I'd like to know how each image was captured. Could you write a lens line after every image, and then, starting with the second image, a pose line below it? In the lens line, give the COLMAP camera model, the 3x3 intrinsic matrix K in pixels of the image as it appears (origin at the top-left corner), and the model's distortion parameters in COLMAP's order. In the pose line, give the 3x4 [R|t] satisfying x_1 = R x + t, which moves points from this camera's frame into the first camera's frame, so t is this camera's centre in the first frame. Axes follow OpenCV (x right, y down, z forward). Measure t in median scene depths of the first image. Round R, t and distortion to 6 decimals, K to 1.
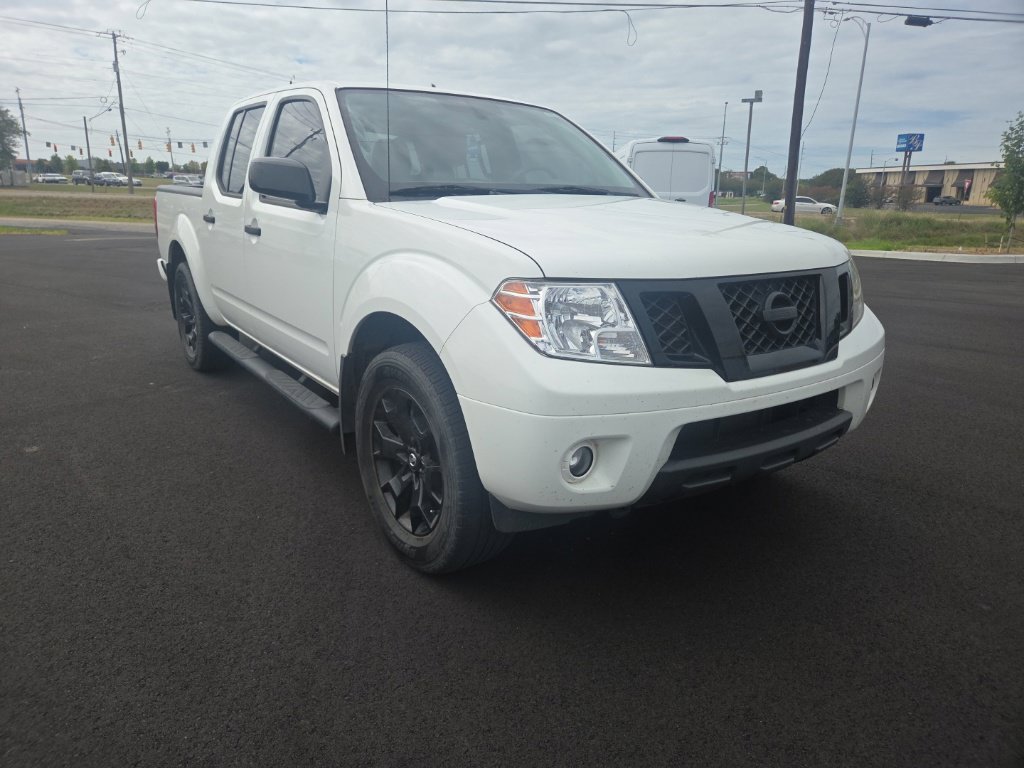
lens RADIAL K [[676.7, 0, 493.3], [0, 676.7, 386.7], [0, 0, 1]] dist [0.064863, -0.056134]
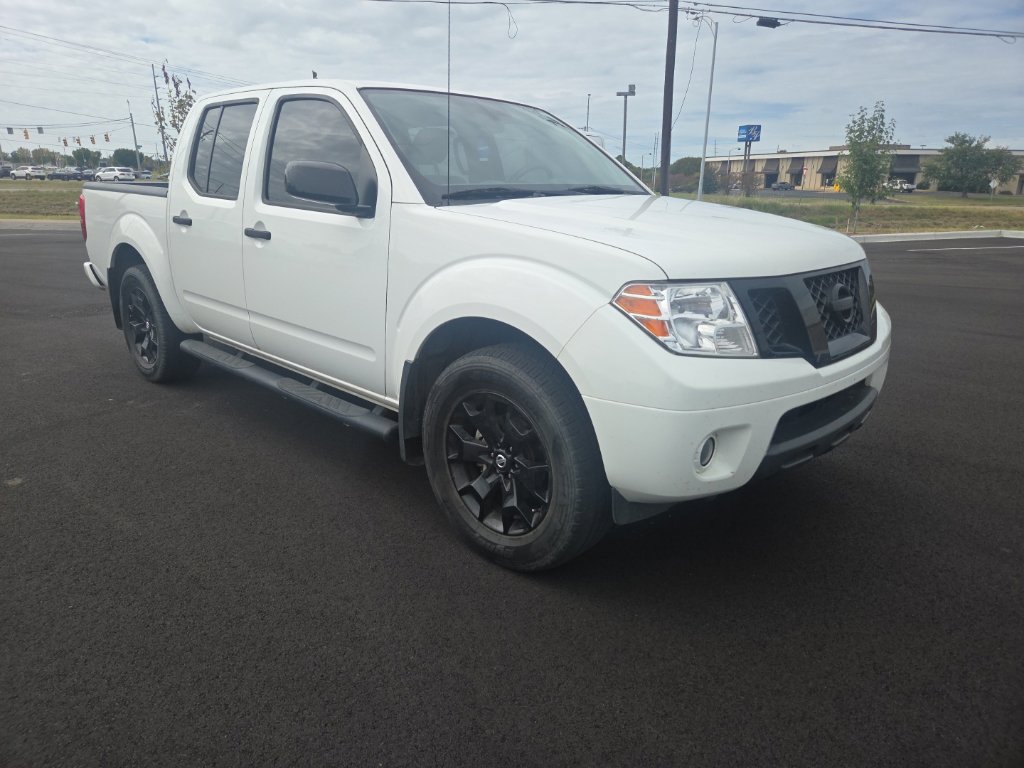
lens RADIAL K [[674.4, 0, 493.5], [0, 674.4, 376.3], [0, 0, 1]] dist [0.071191, -0.059329]
pose [[0.983600, -0.057008, 0.171119, -0.277013], [0.056561, 0.998371, 0.007490, -0.025175], [-0.171268, 0.002311, 0.985222, 0.008181]]
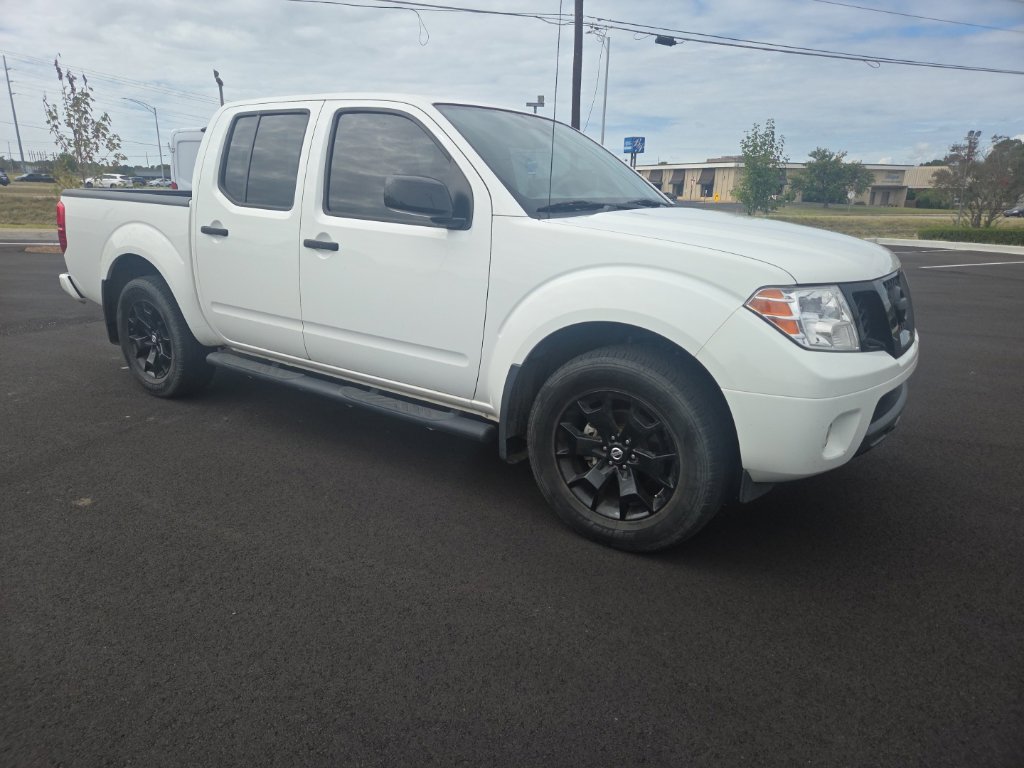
lens RADIAL K [[676.2, 0, 492.6], [0, 676.2, 389.8], [0, 0, 1]] dist [0.068109, -0.055069]
pose [[0.946042, -0.090522, 0.311144, -0.604567], [0.086820, 0.995891, 0.025760, -0.038726], [-0.312198, 0.002644, 0.950013, 0.013843]]
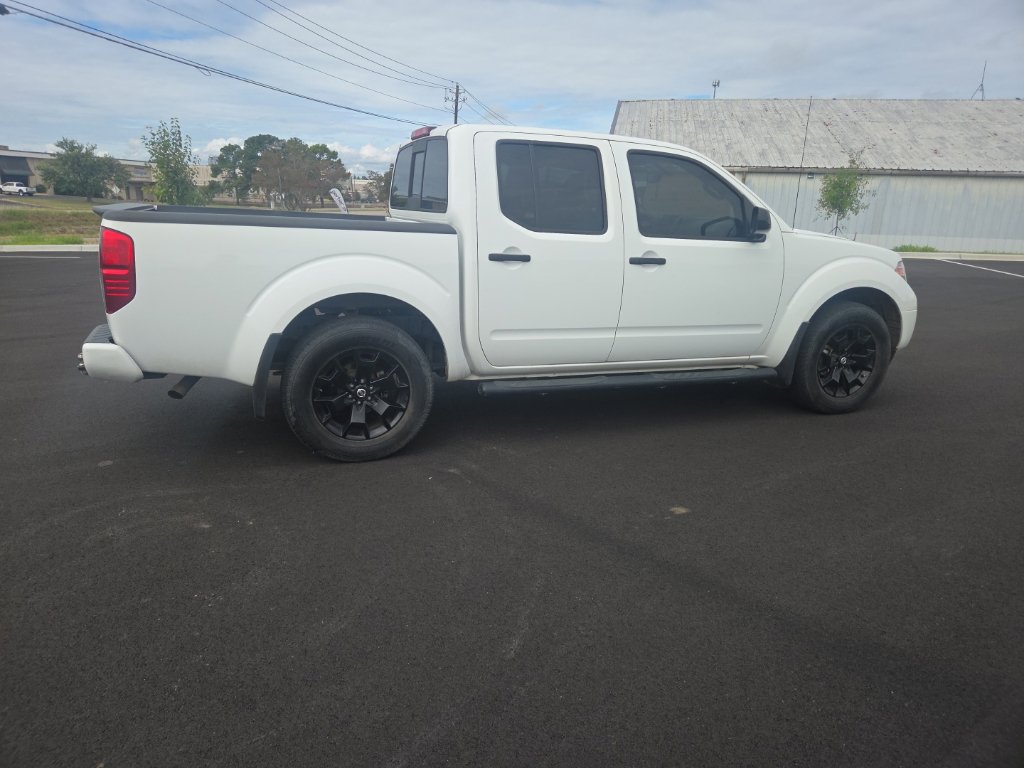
lens RADIAL K [[681.4, 0, 493.5], [0, 681.4, 380.0], [0, 0, 1]] dist [0.068940, -0.058794]
pose [[0.261743, -0.247867, 0.932766, -2.164551], [0.238538, 0.953090, 0.186332, -0.434823], [-0.935195, 0.173729, 0.308590, 1.264647]]
